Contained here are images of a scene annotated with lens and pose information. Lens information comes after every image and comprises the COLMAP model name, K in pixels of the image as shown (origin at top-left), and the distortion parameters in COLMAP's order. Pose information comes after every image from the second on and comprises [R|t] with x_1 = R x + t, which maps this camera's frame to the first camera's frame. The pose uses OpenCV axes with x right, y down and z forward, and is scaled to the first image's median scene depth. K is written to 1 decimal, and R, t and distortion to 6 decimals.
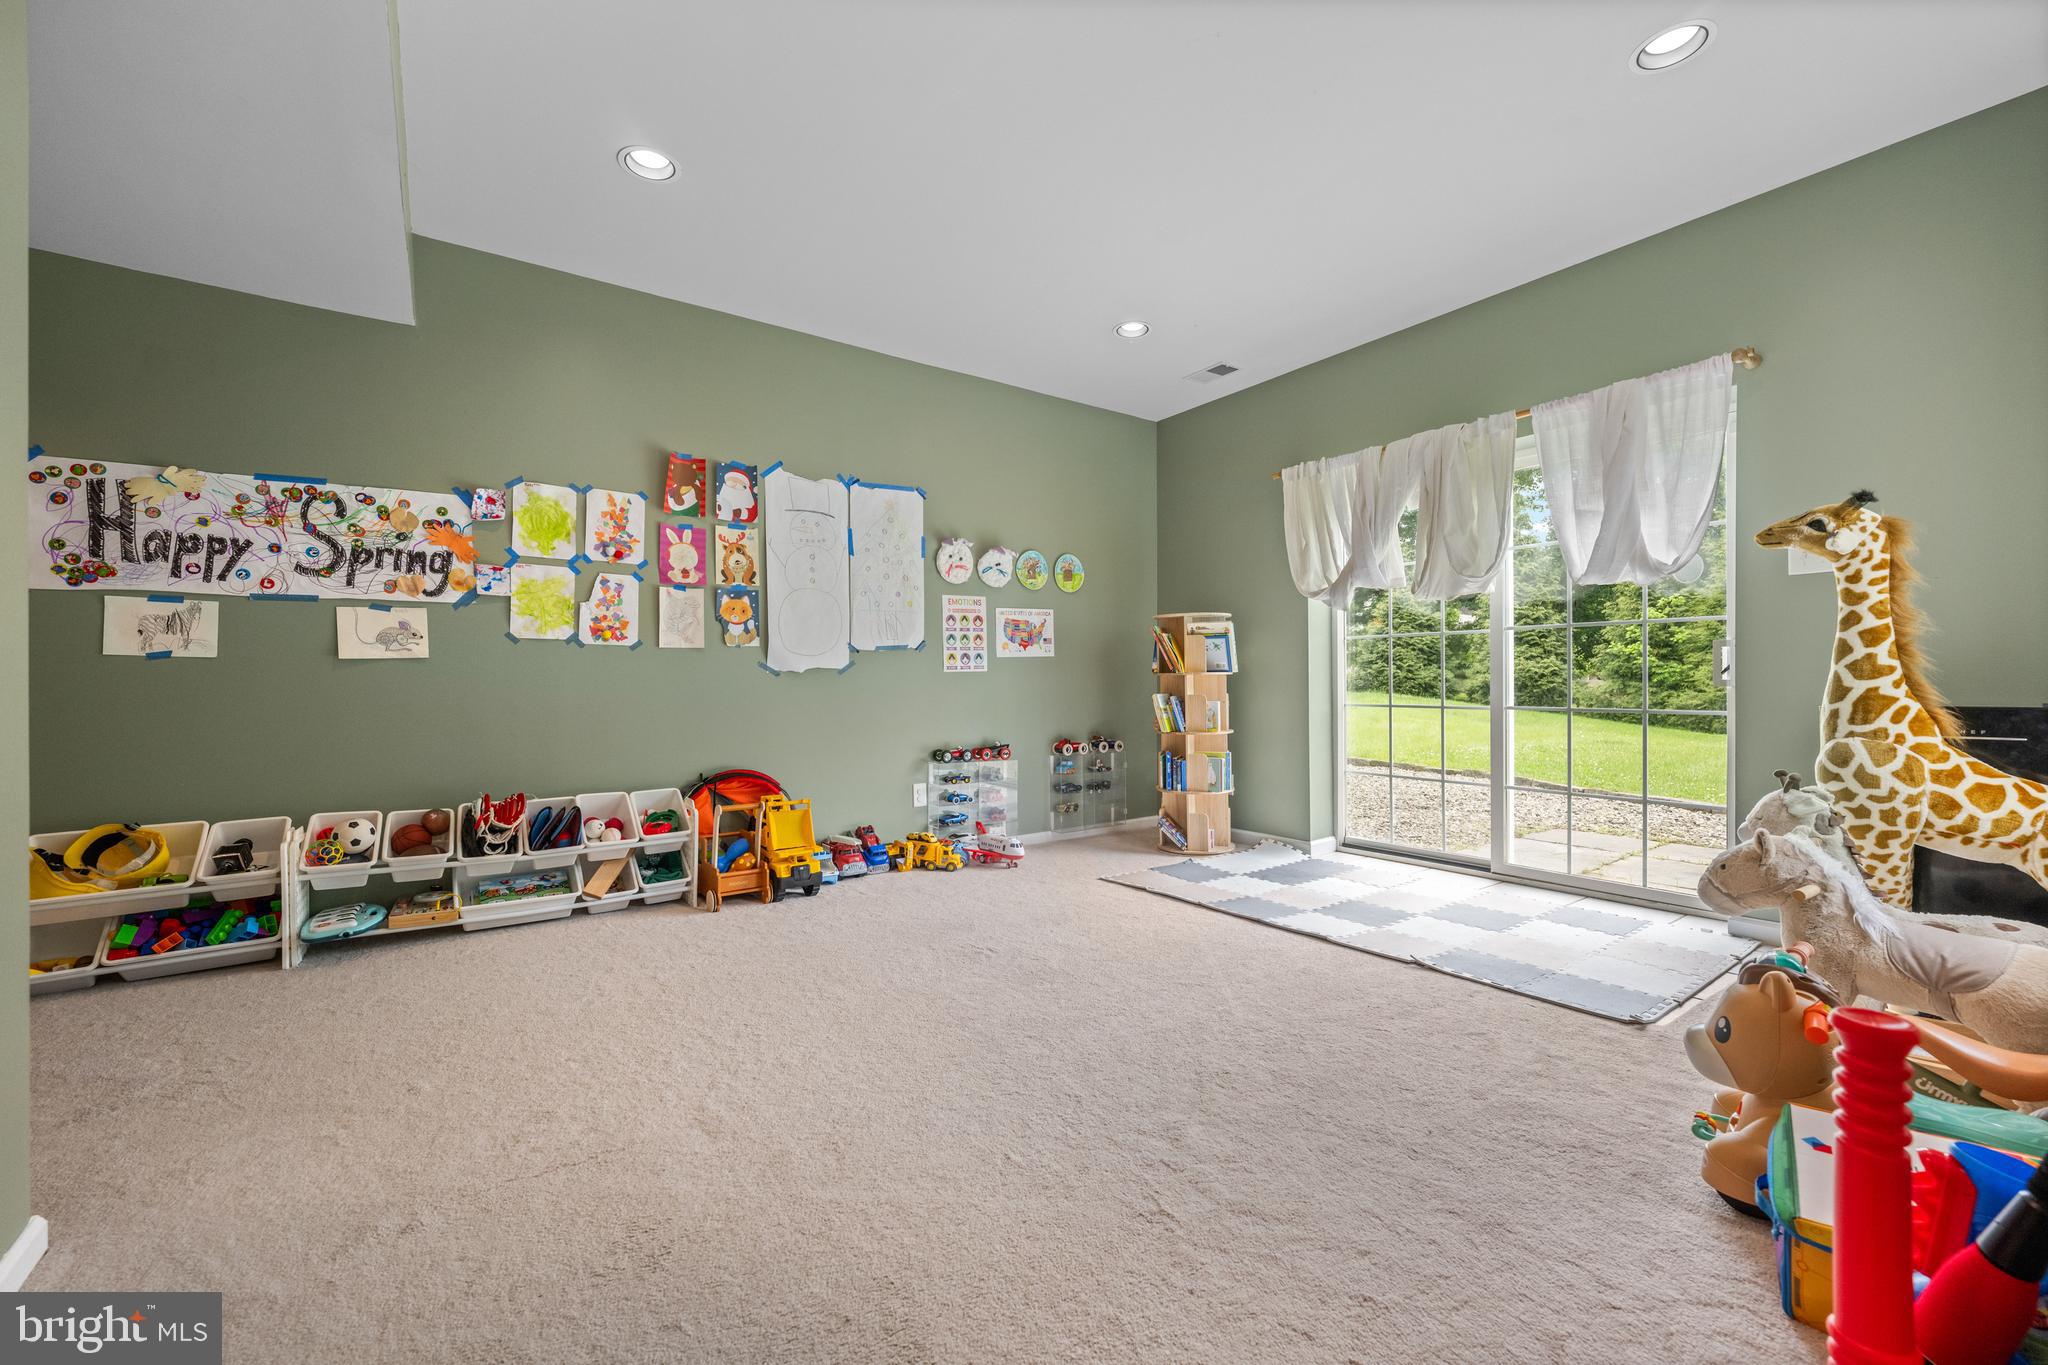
lens RADIAL K [[818.5, 0, 1026.0], [0, 818.5, 667.1], [0, 0, 1]] dist [-0.000763, 0.000070]
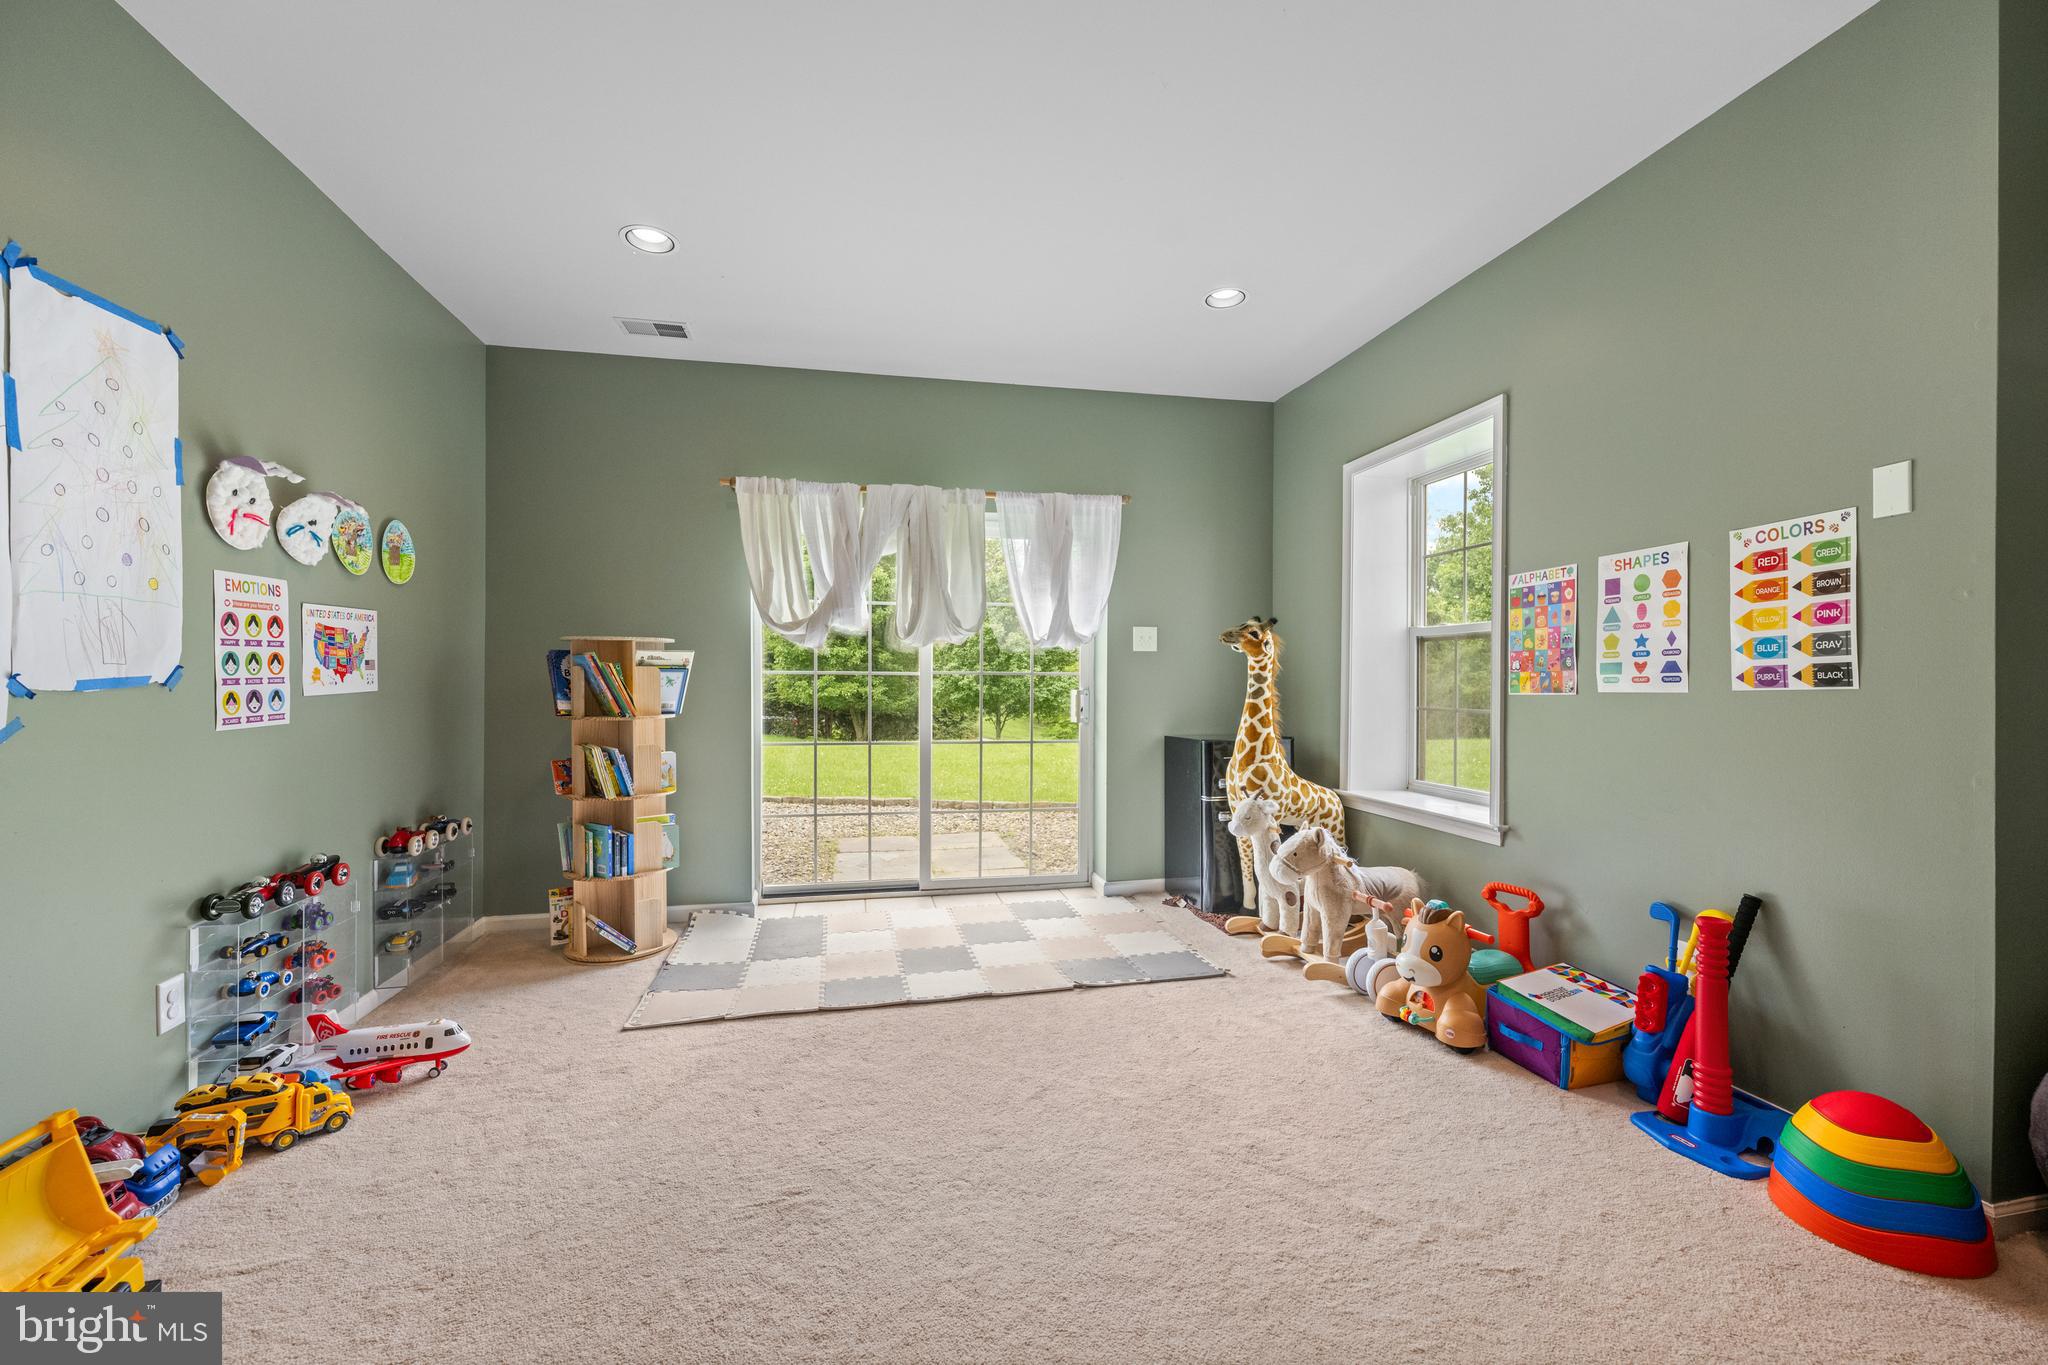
lens RADIAL K [[820.2, 0, 1015.7], [0, 820.2, 678.9], [0, 0, 1]] dist [0.000452, 0.000174]
pose [[0.401248, 0.009874, 0.915916, -0.359610], [-0.022804, 0.999740, -0.000788, -0.035403], [-0.915685, -0.020571, 0.401369, 0.383711]]
